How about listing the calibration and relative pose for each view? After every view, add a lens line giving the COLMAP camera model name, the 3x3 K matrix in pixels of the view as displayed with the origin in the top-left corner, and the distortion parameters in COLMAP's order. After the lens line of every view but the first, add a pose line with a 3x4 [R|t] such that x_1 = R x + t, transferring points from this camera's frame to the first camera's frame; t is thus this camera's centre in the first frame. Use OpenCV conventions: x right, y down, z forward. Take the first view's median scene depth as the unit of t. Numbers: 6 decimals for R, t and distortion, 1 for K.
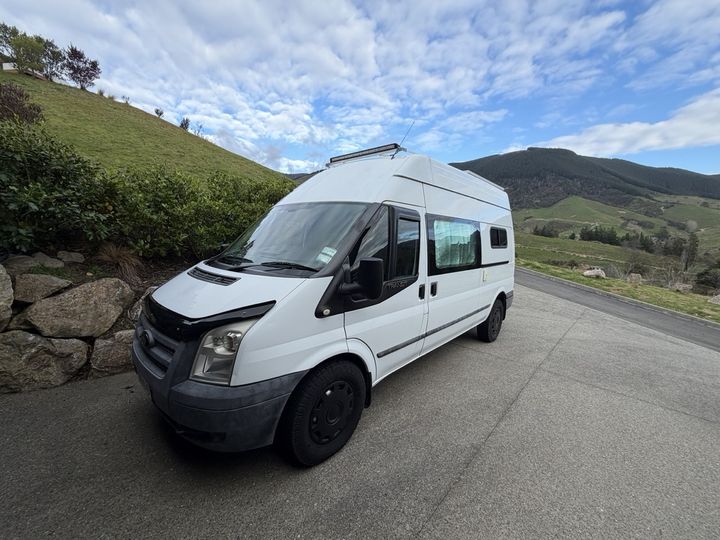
lens RADIAL K [[286.1, 0, 363.5], [0, 286.1, 274.2], [0, 0, 1]] dist [0.001417, -0.000521]
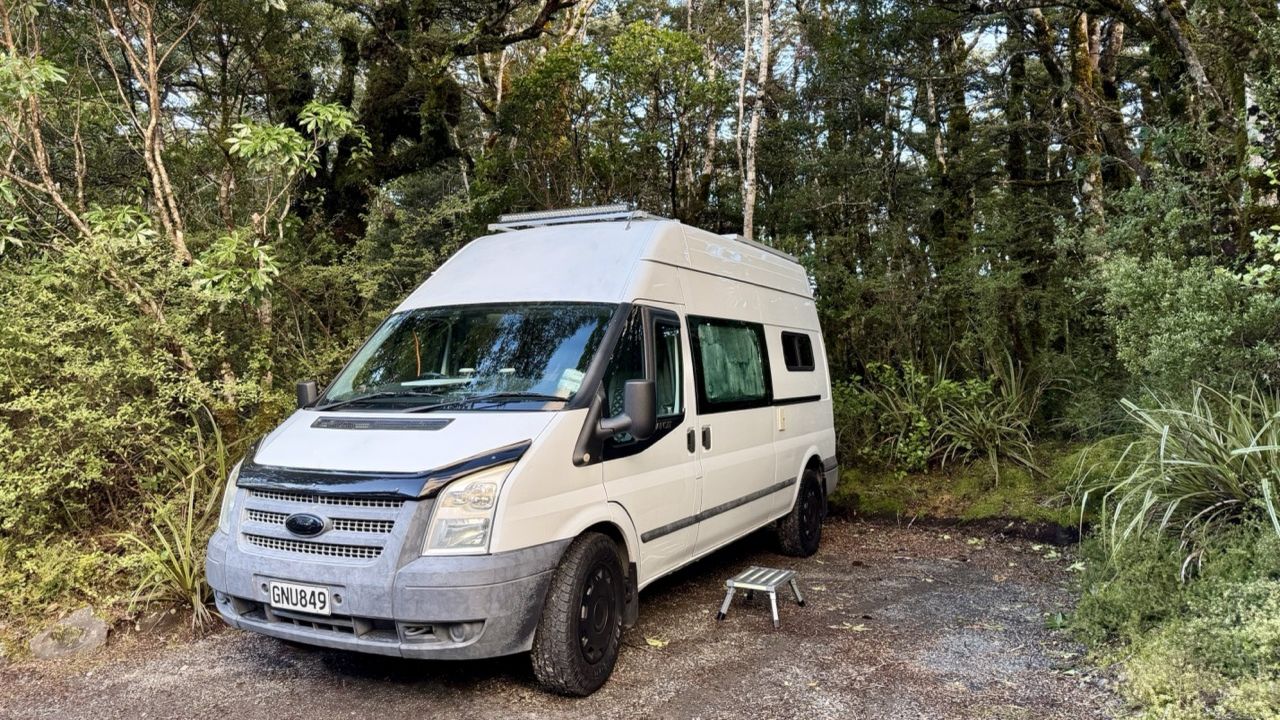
lens RADIAL K [[871.9, 0, 627.6], [0, 871.9, 352.7], [0, 0, 1]] dist [0.062866, -0.000898]
pose [[0.968116, -0.036989, 0.247757, -0.402701], [0.073152, 0.987673, -0.138389, 0.130720], [-0.239584, 0.152100, 0.958887, -0.823552]]
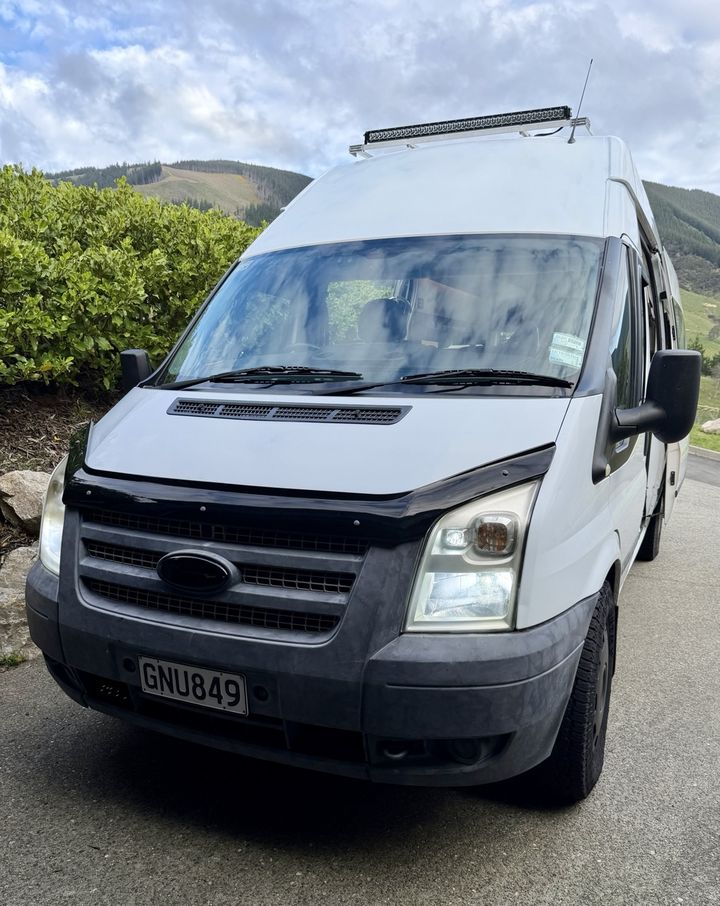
lens RADIAL K [[714.5, 0, 387.0], [0, 714.5, 513.4], [0, 0, 1]] dist [0.042836, -0.024878]
pose [[0.947801, -0.081430, 0.308290, -0.603004], [0.059385, 0.995005, 0.080243, 0.063576], [-0.313284, -0.057747, 0.947902, 0.002208]]
